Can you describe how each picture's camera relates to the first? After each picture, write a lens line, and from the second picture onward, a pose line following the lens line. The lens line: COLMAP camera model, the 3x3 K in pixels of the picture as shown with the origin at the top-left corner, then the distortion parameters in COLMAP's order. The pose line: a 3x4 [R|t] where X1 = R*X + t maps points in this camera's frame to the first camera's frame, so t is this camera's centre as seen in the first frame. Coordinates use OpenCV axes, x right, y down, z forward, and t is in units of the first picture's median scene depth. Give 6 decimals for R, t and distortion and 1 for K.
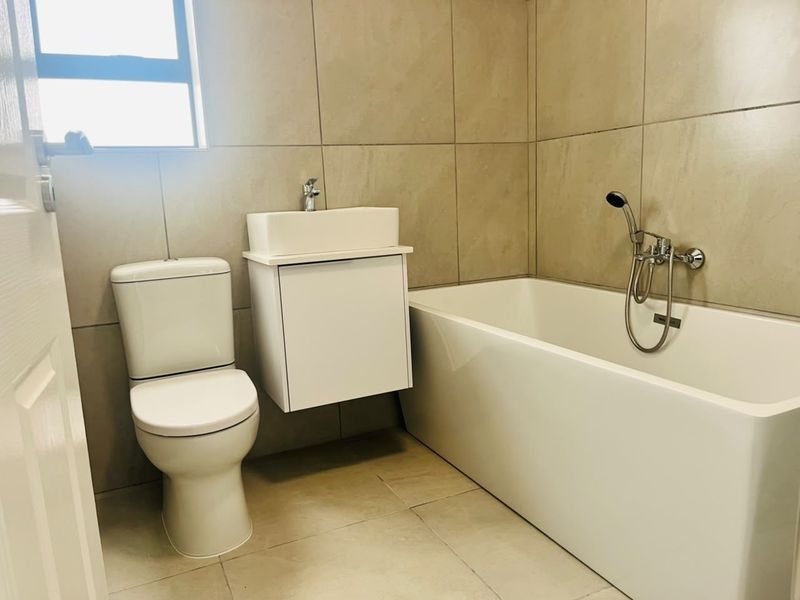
lens RADIAL K [[601.4, 0, 400.0], [0, 601.4, 300.0], [0, 0, 1]] dist [-0.002707, -0.001539]
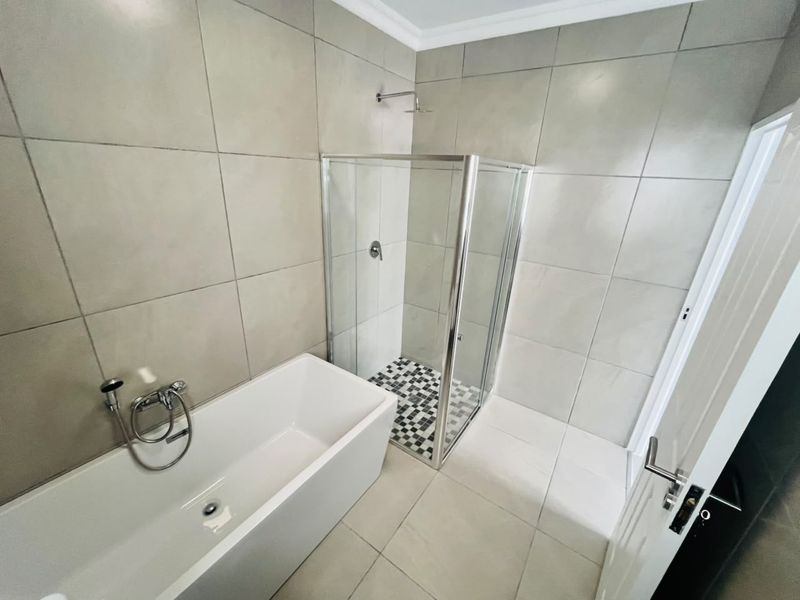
lens RADIAL K [[323.2, 0, 400.0], [0, 323.2, 300.0], [0, 0, 1]] dist [0.000001, 0.000075]
pose [[-0.494015, -0.297115, 0.817112, -0.333286], [0.126782, 0.905138, 0.405774, -0.484561], [-0.860160, 0.304053, -0.409482, 0.753225]]
